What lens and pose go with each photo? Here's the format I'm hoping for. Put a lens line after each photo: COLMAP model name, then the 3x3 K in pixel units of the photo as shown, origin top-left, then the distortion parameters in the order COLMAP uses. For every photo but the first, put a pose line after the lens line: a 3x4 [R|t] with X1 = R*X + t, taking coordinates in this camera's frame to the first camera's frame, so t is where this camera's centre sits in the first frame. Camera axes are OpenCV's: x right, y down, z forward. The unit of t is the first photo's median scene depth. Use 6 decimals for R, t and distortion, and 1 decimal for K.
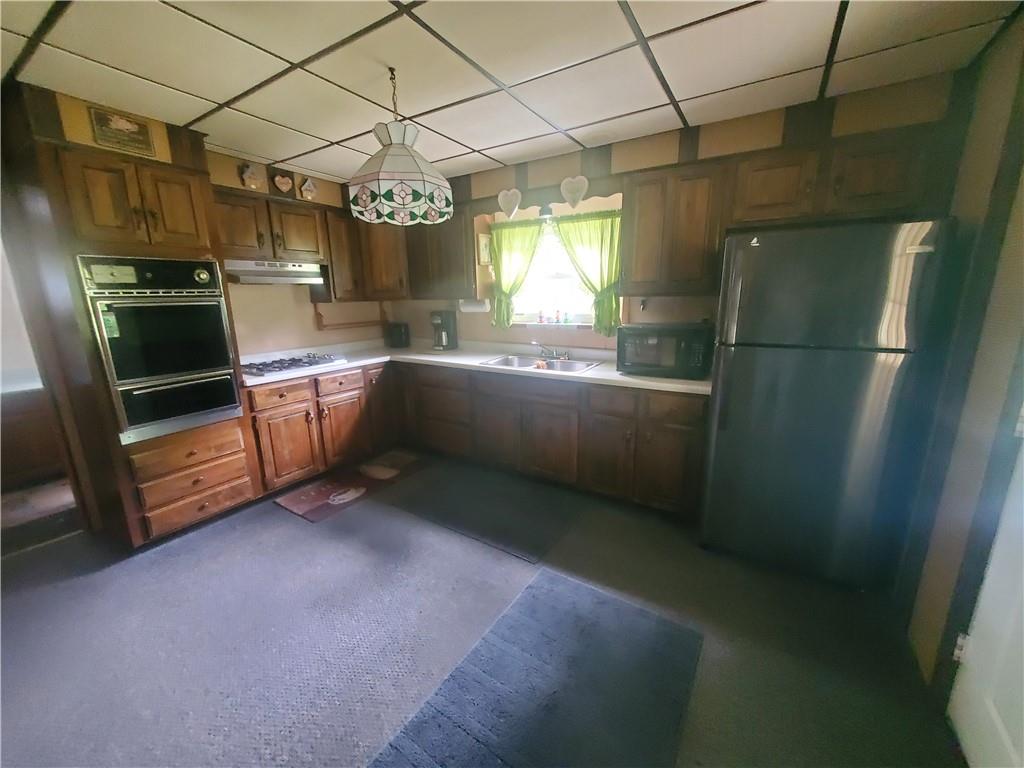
lens RADIAL K [[403.9, 0, 507.5], [0, 403.9, 389.1], [0, 0, 1]] dist [0.004231, -0.001720]
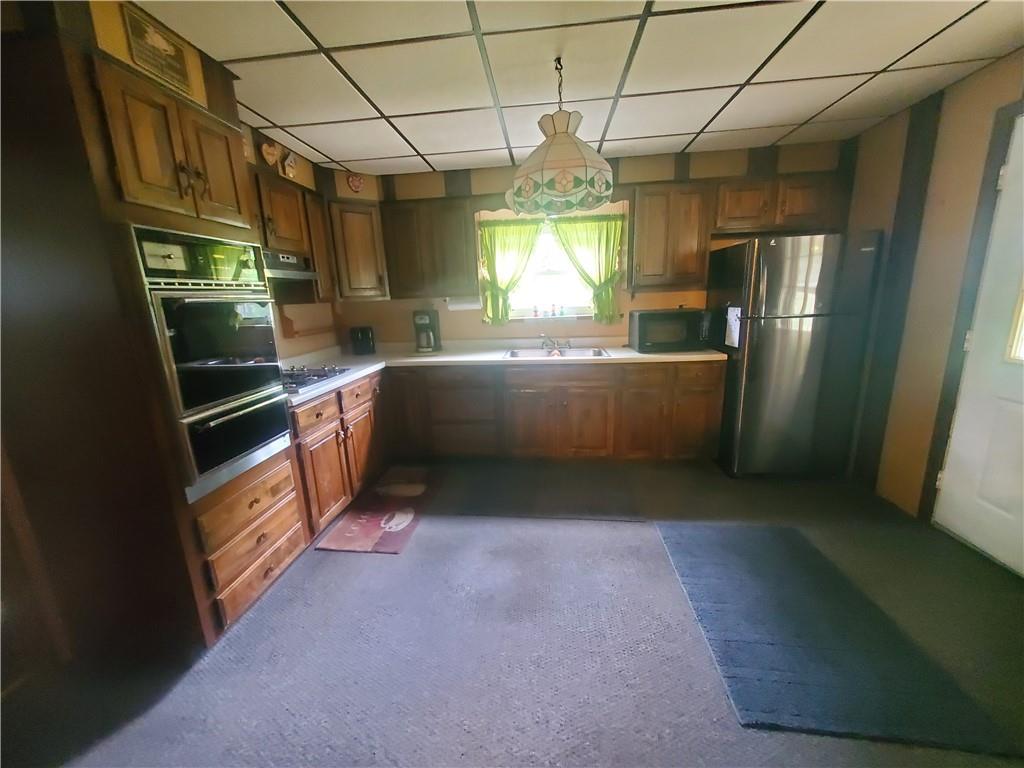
lens RADIAL K [[403.9, 0, 508.1], [0, 403.9, 388.8], [0, 0, 1]] dist [0.004231, -0.001720]
pose [[0.894504, -0.118902, 0.430957, -0.563873], [0.126747, 0.991879, 0.010582, 0.003742], [-0.428716, 0.045157, 0.902310, 0.103277]]
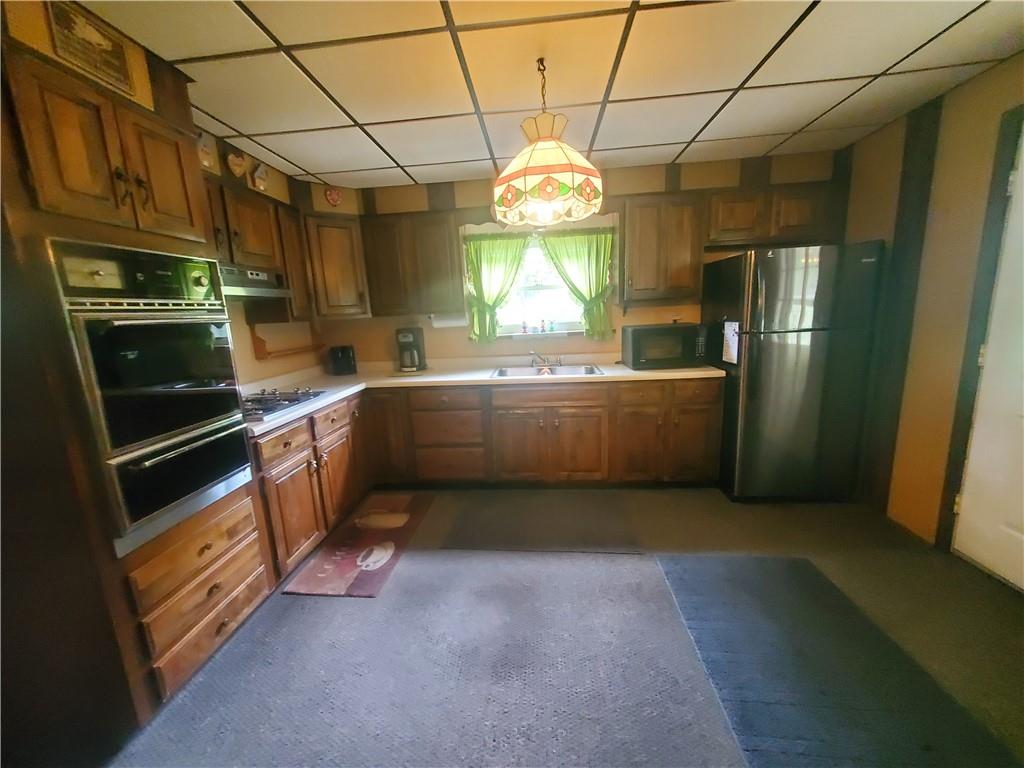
lens RADIAL K [[403.9, 0, 507.4], [0, 403.9, 389.1], [0, 0, 1]] dist [0.004231, -0.001720]
pose [[0.886608, -0.115263, 0.447929, -0.521976], [0.139960, 0.989906, -0.022304, -0.010502], [-0.440837, 0.082467, 0.893791, 0.151665]]
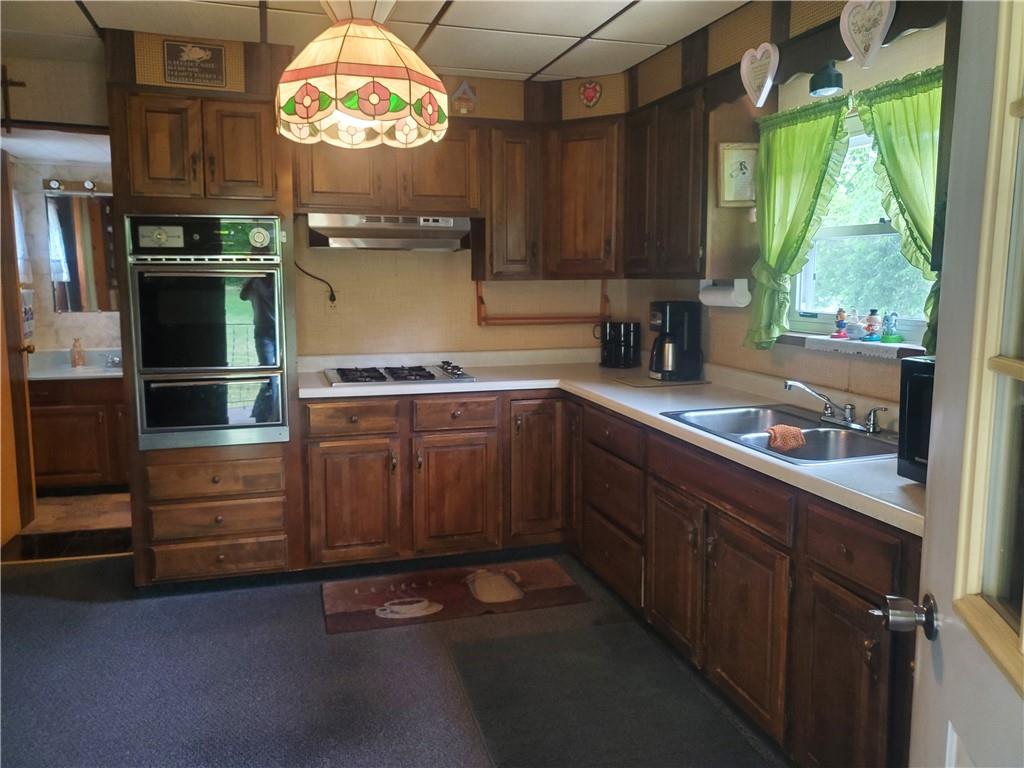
lens RADIAL K [[808.2, 0, 521.8], [0, 808.2, 378.2], [0, 0, 1]] dist [0.015703, -0.021004]
pose [[0.759211, 0.100687, -0.643009, 0.460918], [-0.162425, 0.986013, -0.037381, -0.046086], [0.630251, 0.132821, 0.764946, 0.189670]]
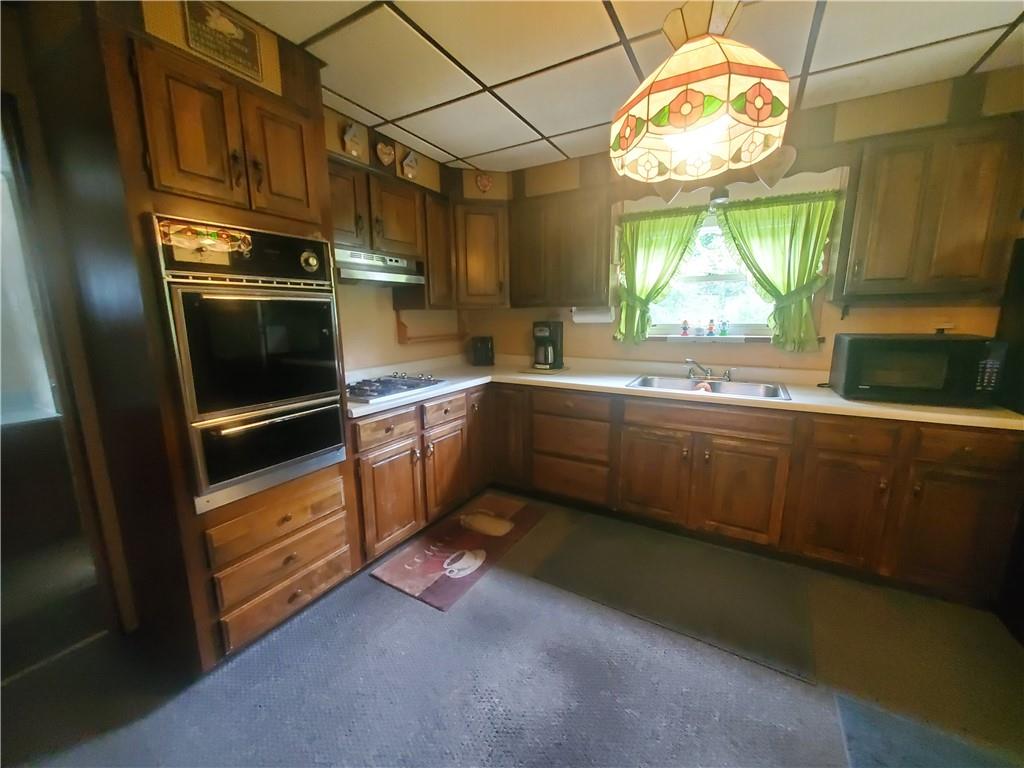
lens RADIAL K [[403.9, 0, 507.4], [0, 403.9, 389.5], [0, 0, 1]] dist [0.004231, -0.001720]
pose [[0.999372, 0.000036, 0.035429, -0.368719], [0.001641, 0.998879, -0.047298, -0.021567], [-0.035391, 0.047326, 0.998252, 0.254764]]
